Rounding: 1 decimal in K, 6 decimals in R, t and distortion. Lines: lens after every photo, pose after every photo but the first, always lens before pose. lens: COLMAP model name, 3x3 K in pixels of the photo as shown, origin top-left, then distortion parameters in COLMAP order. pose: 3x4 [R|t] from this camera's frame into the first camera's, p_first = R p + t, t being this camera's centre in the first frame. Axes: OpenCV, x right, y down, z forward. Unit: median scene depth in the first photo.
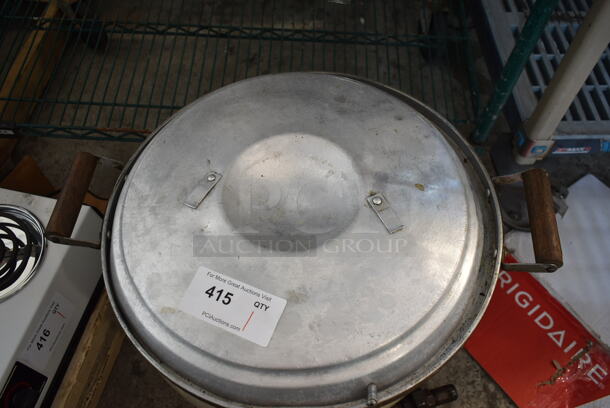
lens RADIAL K [[538.9, 0, 305.0], [0, 538.9, 204.0], [0, 0, 1]] dist [-0.017490, -0.002370]
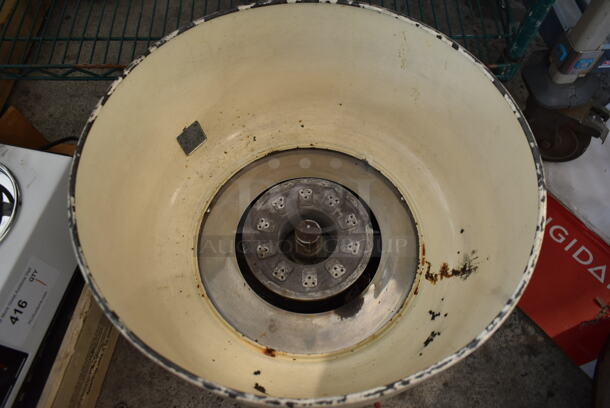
lens RADIAL K [[460.3, 0, 305.0], [0, 460.3, 204.0], [0, 0, 1]] dist [-0.005079, -0.007083]
pose [[0.998580, -0.052448, -0.009366, -0.022201], [0.053079, 0.994525, 0.090019, 0.034595], [0.004594, -0.090389, 0.995896, 0.232629]]
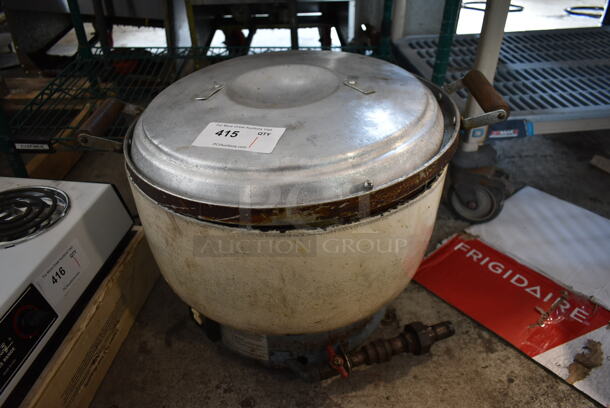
lens RADIAL K [[460.3, 0, 305.0], [0, 460.3, 204.0], [0, 0, 1]] dist [-0.005079, -0.007083]
pose [[0.995972, -0.073166, 0.051828, -0.032482], [0.087258, 0.923904, -0.372541, 0.412473], [-0.020627, 0.375563, 0.926567, 0.078337]]
